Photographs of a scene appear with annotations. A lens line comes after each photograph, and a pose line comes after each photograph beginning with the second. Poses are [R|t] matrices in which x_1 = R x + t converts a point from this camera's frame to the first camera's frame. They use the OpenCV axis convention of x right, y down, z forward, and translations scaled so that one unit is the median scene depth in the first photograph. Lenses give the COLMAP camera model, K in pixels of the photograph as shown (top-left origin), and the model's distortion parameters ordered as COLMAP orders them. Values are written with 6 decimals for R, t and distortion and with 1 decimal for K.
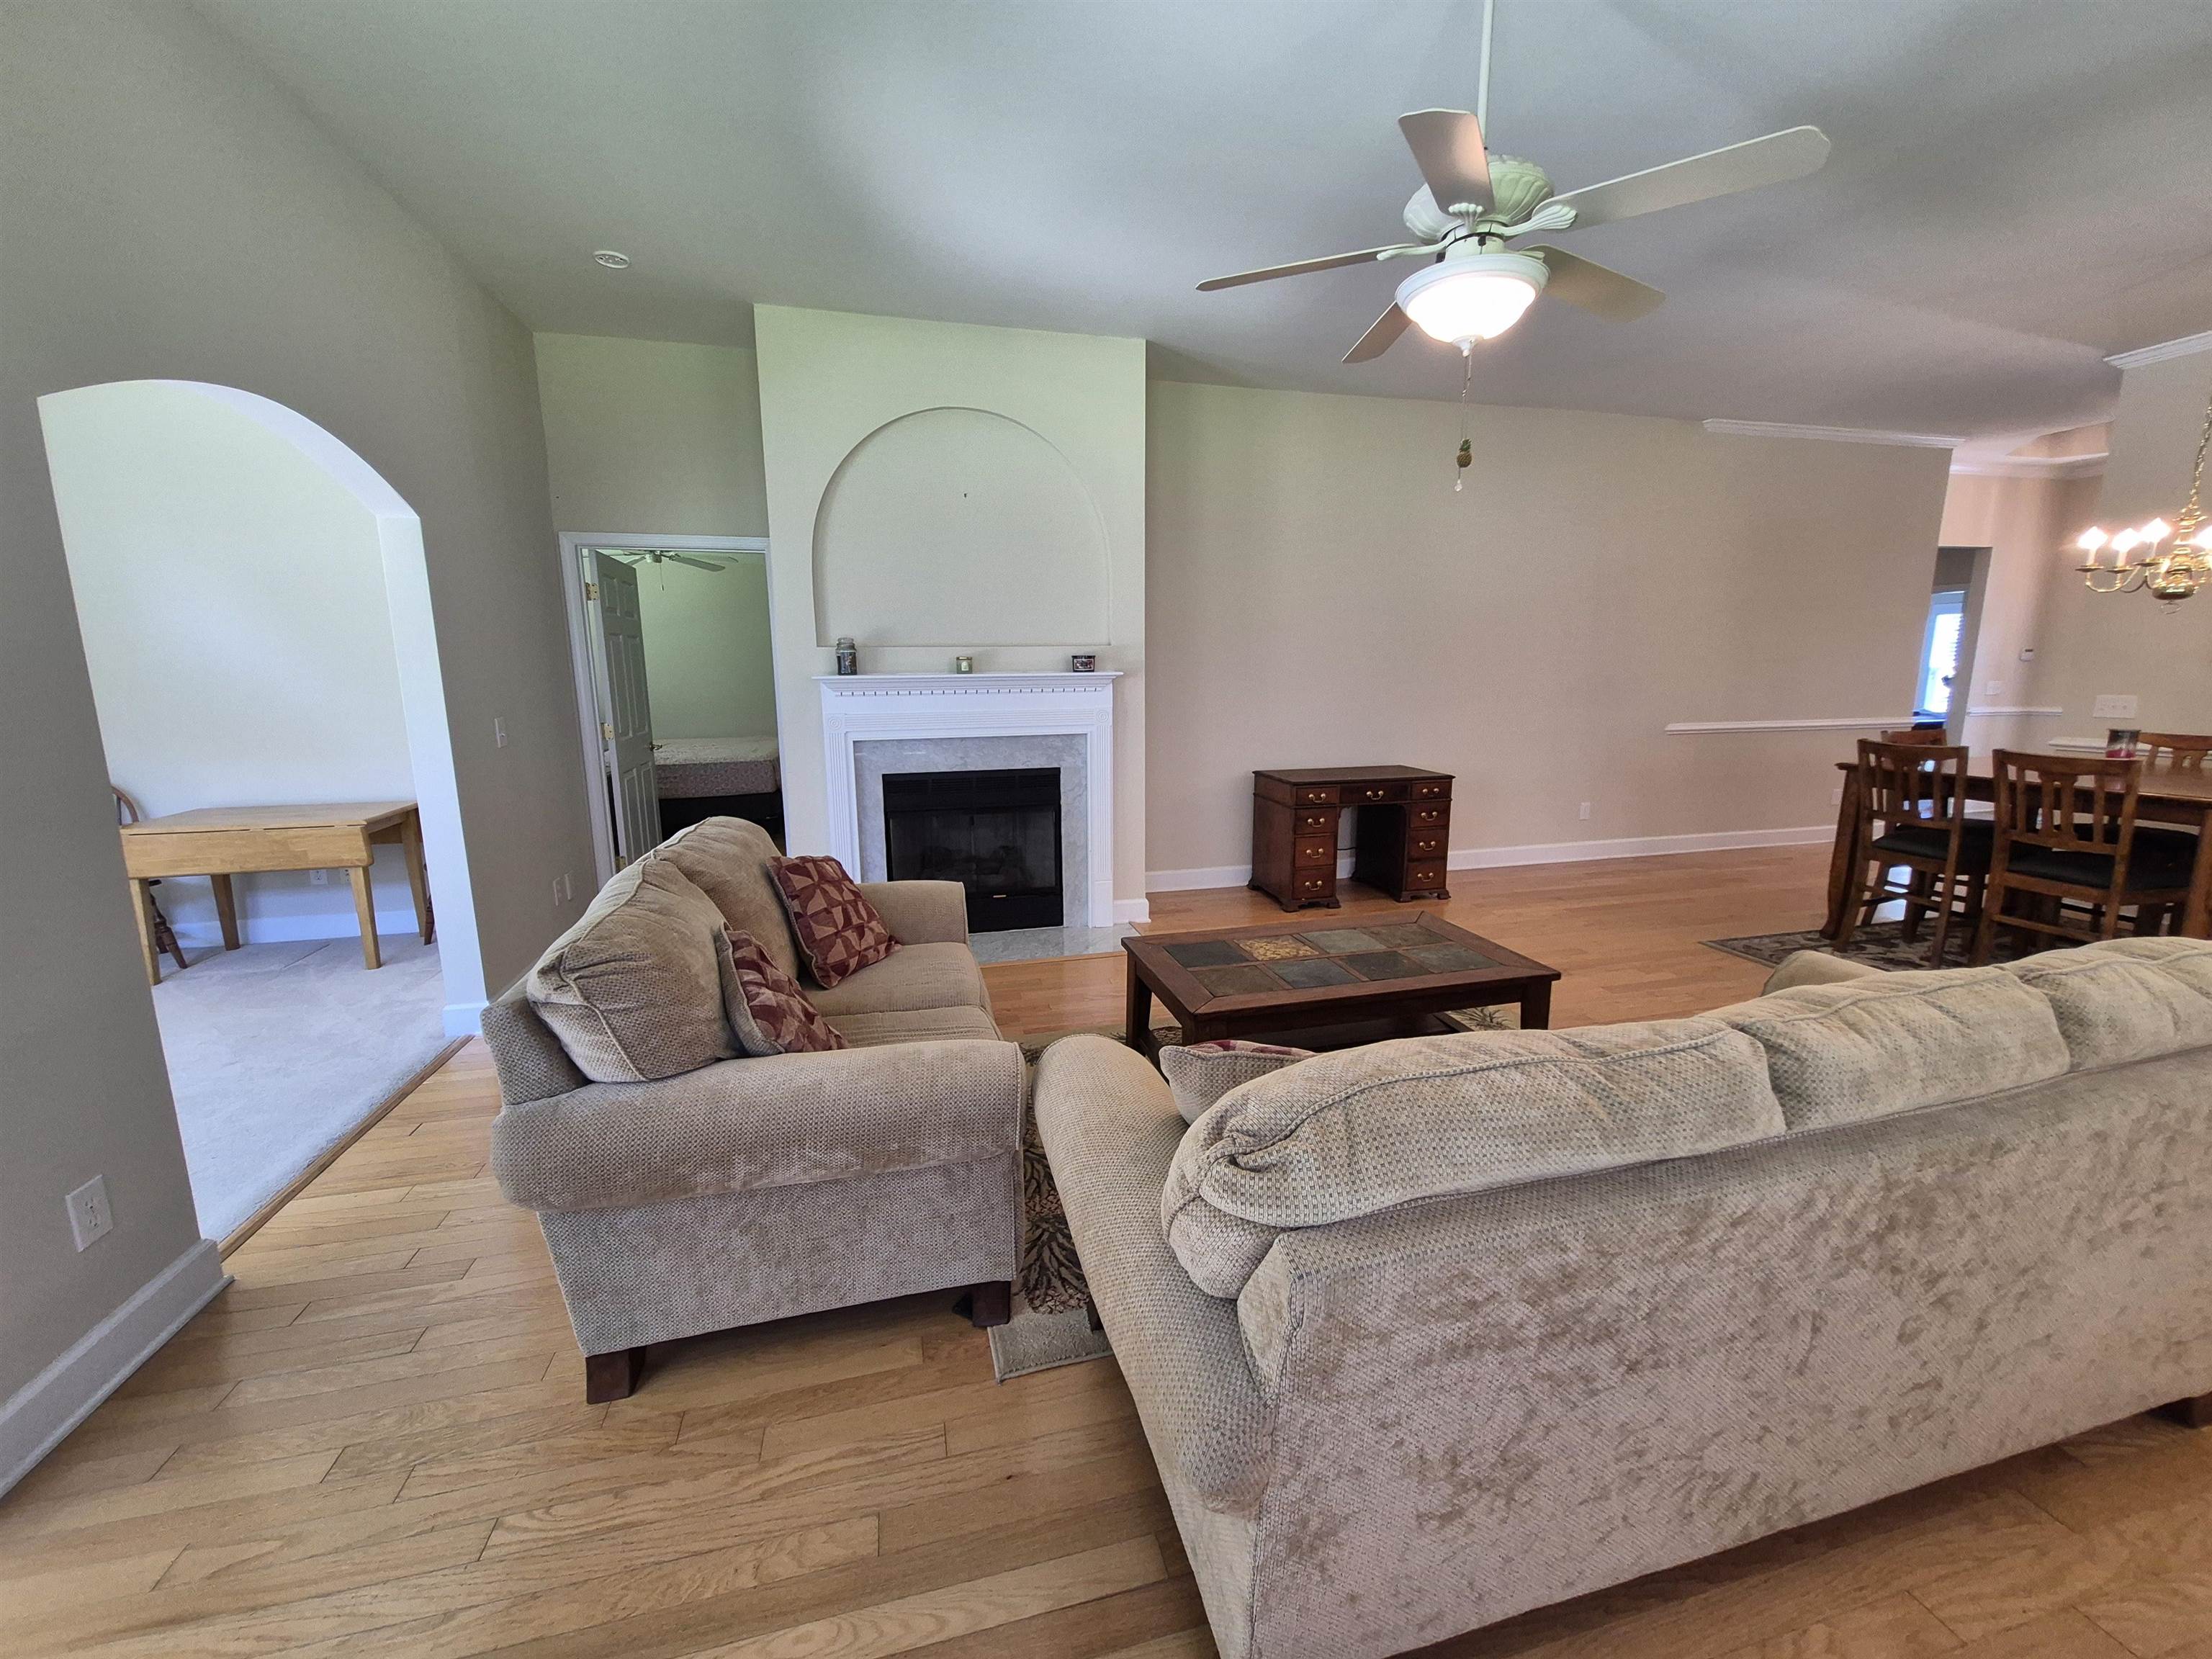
lens RADIAL K [[867.3, 0, 1110.8], [0, 867.3, 814.0], [0, 0, 1]] dist [0.006709, -0.002342]
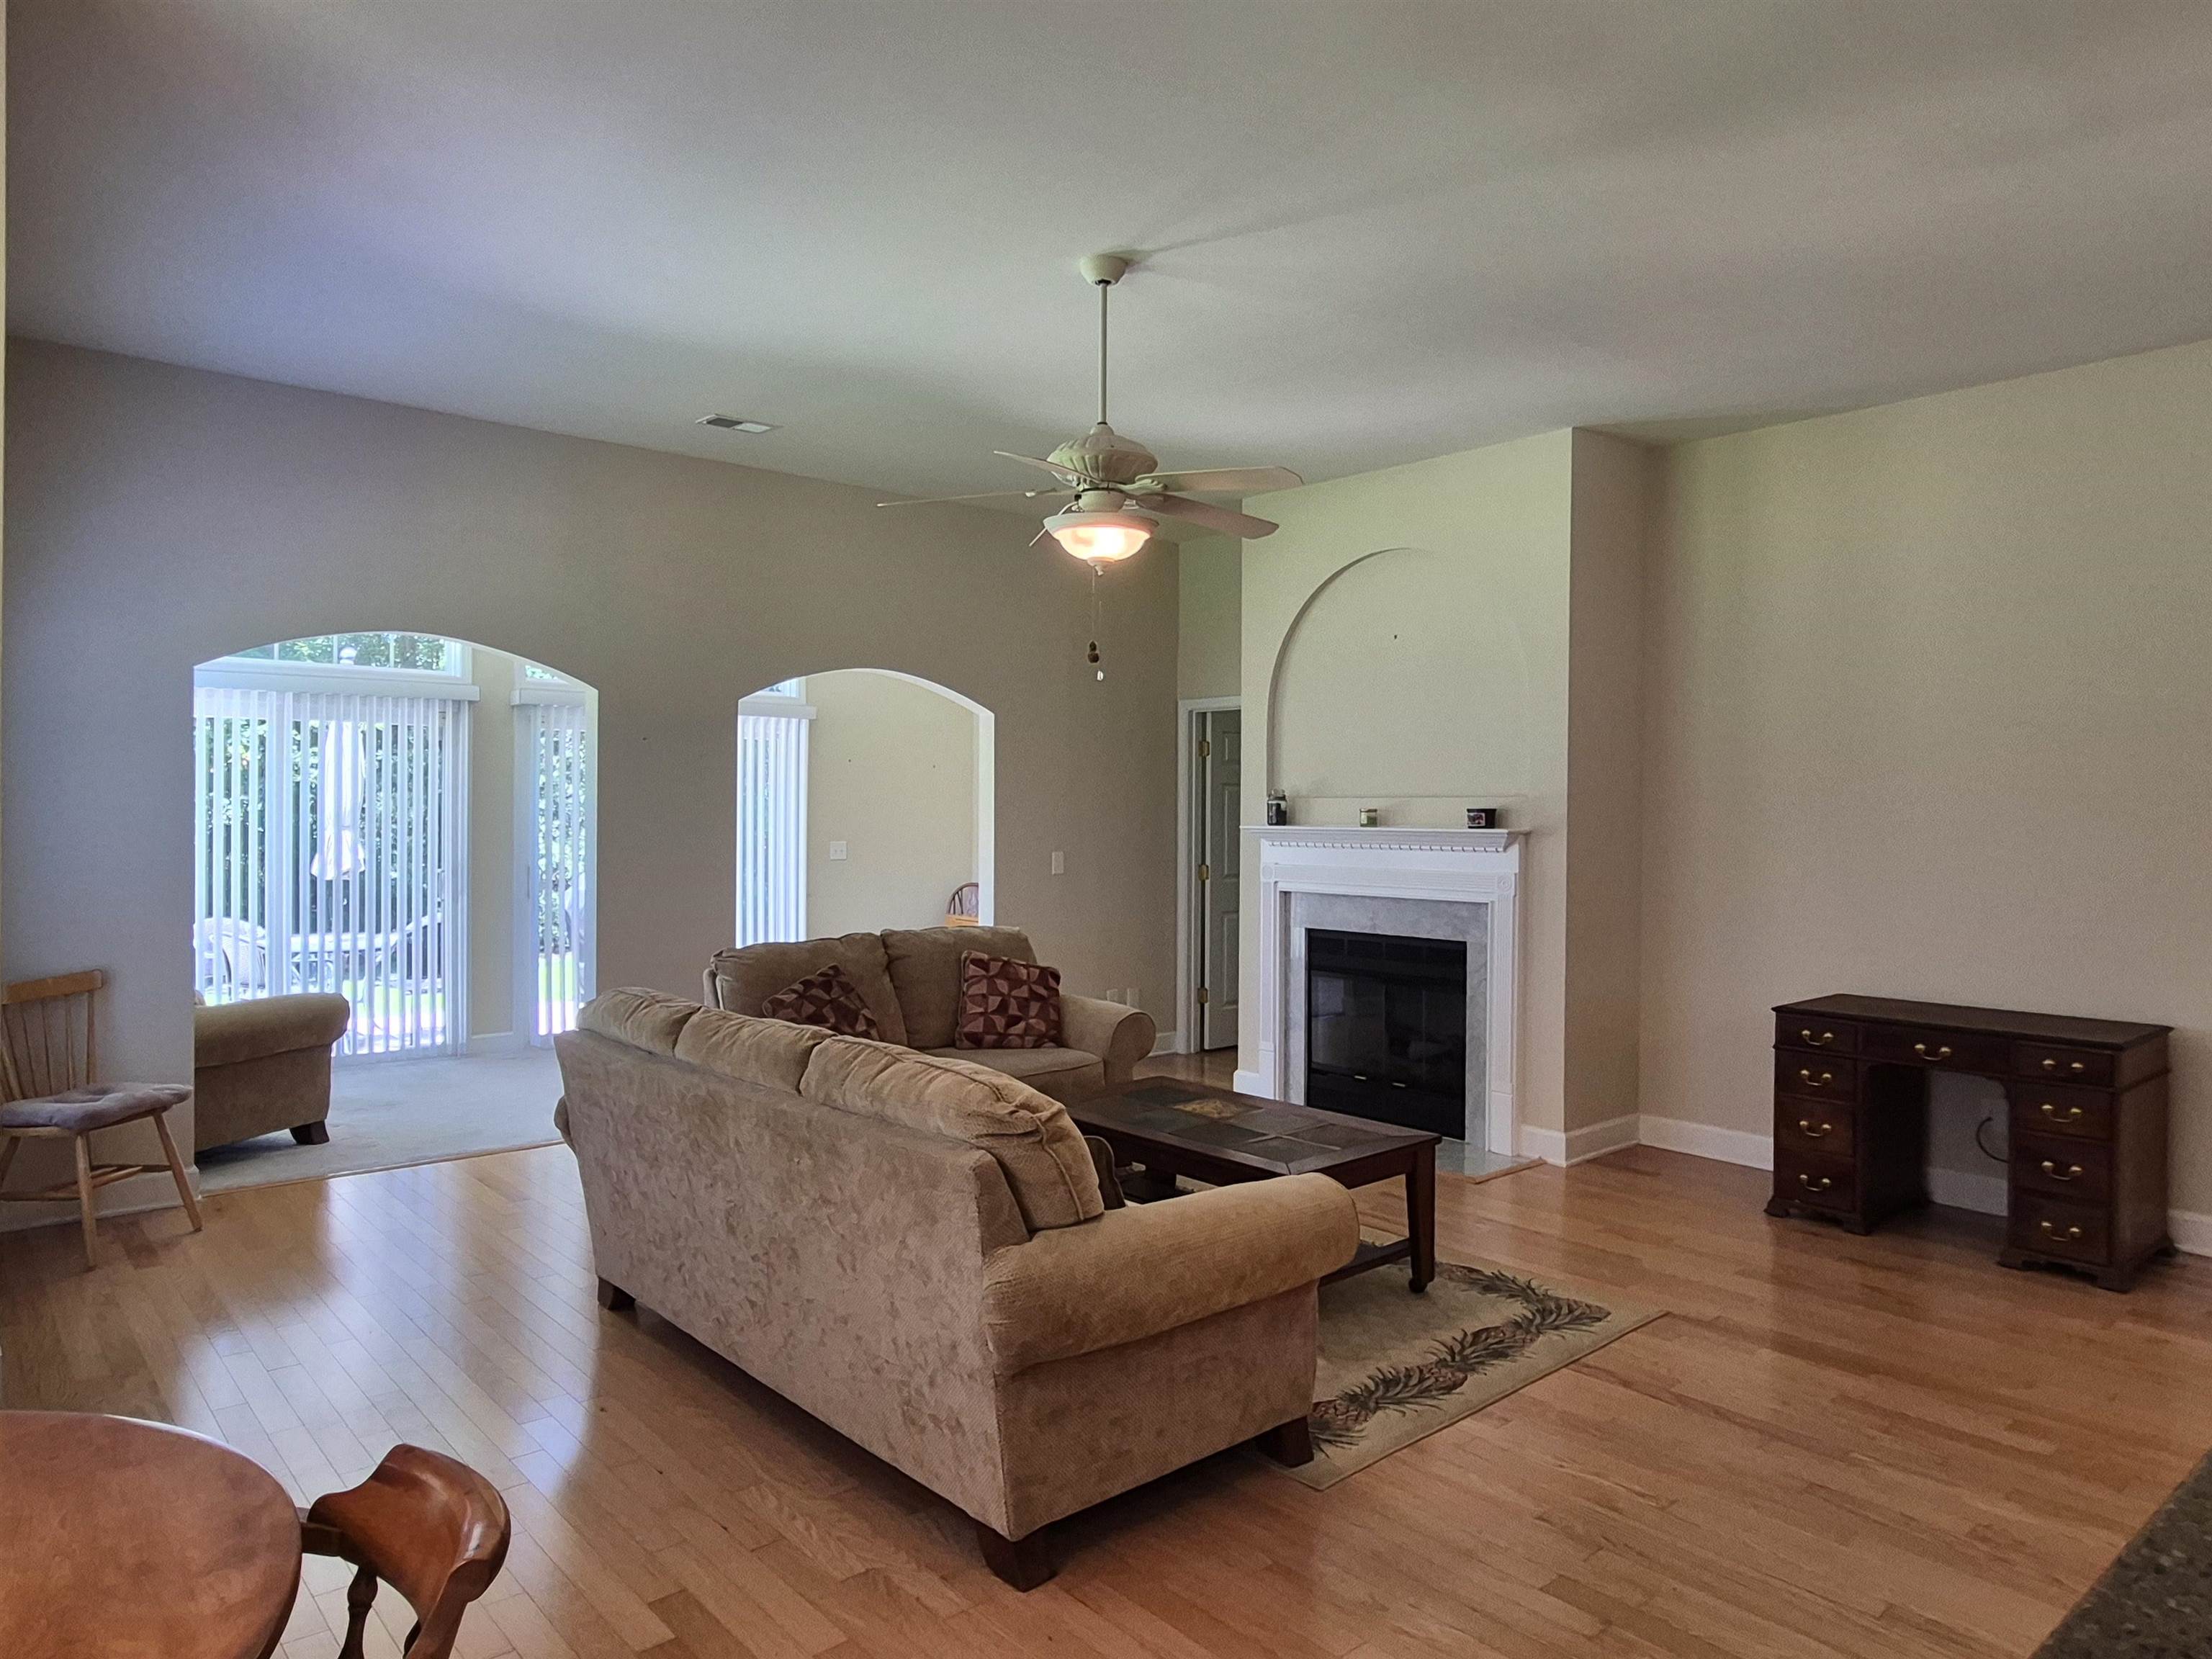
lens RADIAL K [[1405.4, 0, 1104.2], [0, 1405.4, 821.6], [0, 0, 1]] dist [0.000671, 0.002458]
pose [[0.454223, 0.020460, -0.890653, 1.030944], [-0.160058, 0.985343, -0.058992, -0.034421], [0.876392, 0.169352, 0.450840, 0.083284]]
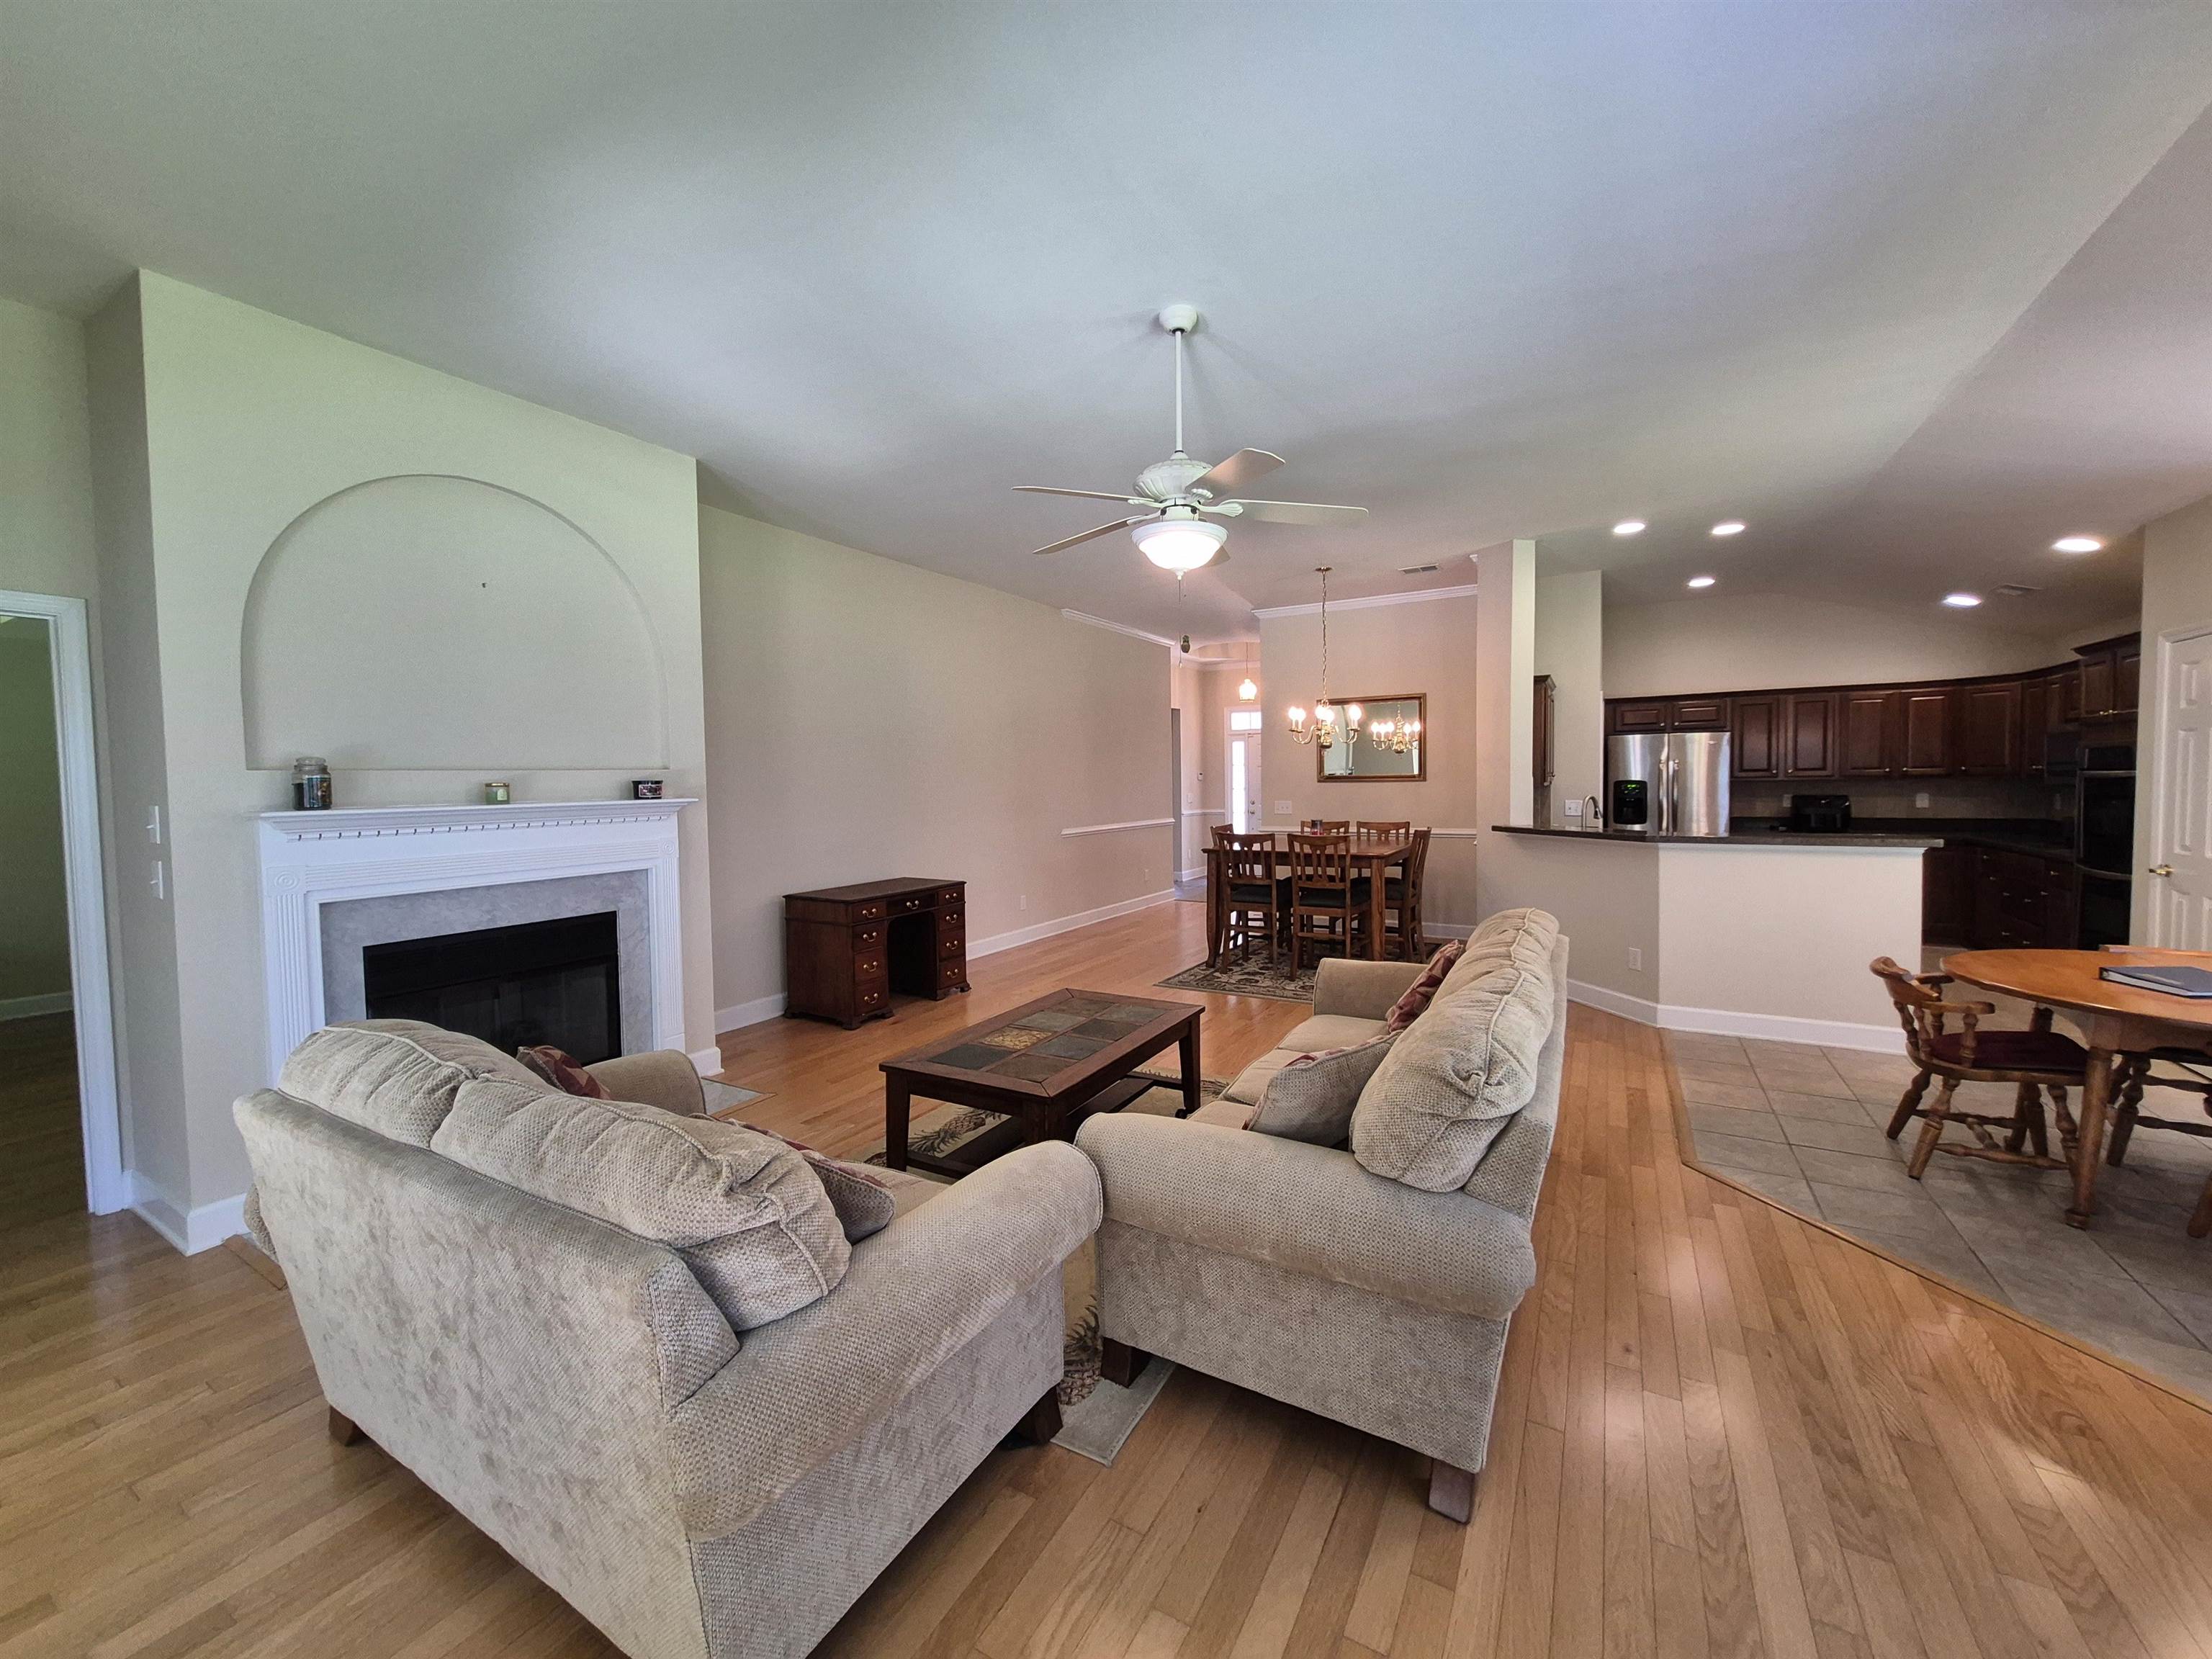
lens RADIAL K [[867.3, 0, 1110.5], [0, 867.3, 815.3], [0, 0, 1]] dist [0.006709, -0.002342]
pose [[0.697942, -0.033282, 0.715381, -0.345459], [0.128957, 0.988432, -0.079829, -0.016714], [-0.704448, 0.147970, 0.694160, 0.061416]]
